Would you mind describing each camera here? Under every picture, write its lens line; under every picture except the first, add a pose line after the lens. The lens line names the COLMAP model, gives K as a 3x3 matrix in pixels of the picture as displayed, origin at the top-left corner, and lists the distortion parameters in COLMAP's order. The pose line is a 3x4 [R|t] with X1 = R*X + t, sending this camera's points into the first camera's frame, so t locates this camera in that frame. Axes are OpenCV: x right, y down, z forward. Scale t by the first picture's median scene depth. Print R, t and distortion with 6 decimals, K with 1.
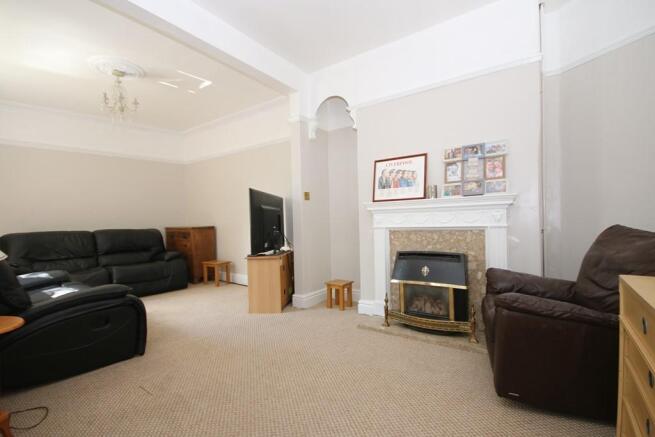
lens RADIAL K [[306.6, 0, 327.5], [0, 306.6, 218.5], [0, 0, 1]] dist [-0.000257, -0.000054]
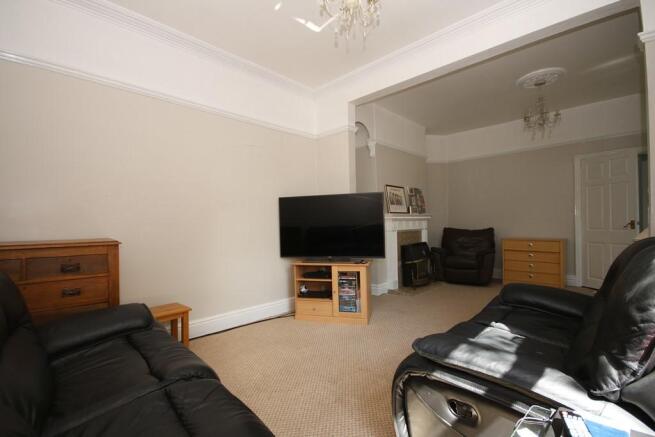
lens RADIAL K [[301.5, 0, 327.3], [0, 301.5, 227.4], [0, 0, 1]] dist [-0.000044, -0.000003]
pose [[0.152372, 0.015367, 0.988204, -1.016410], [0.013928, 0.999746, -0.017694, 0.027624], [-0.988225, 0.016460, 0.152120, 0.836896]]
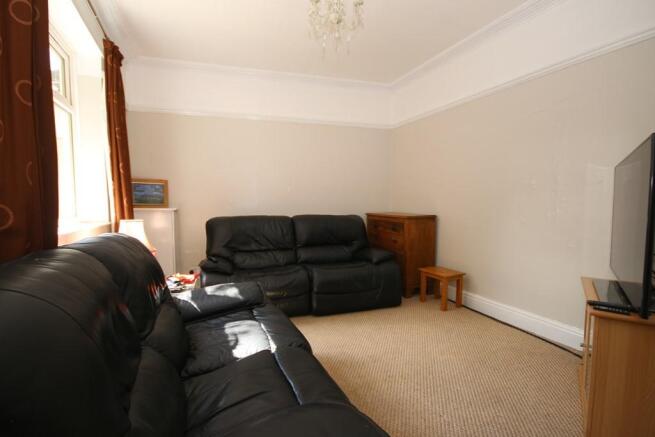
lens RADIAL K [[306.6, 0, 327.5], [0, 306.6, 218.5], [0, 0, 1]] dist [-0.000257, -0.000054]
pose [[0.861075, 0.057783, -0.505183, -0.307657], [-0.024740, 0.997106, 0.071880, -0.015013], [0.507875, -0.049396, 0.860013, 0.390807]]
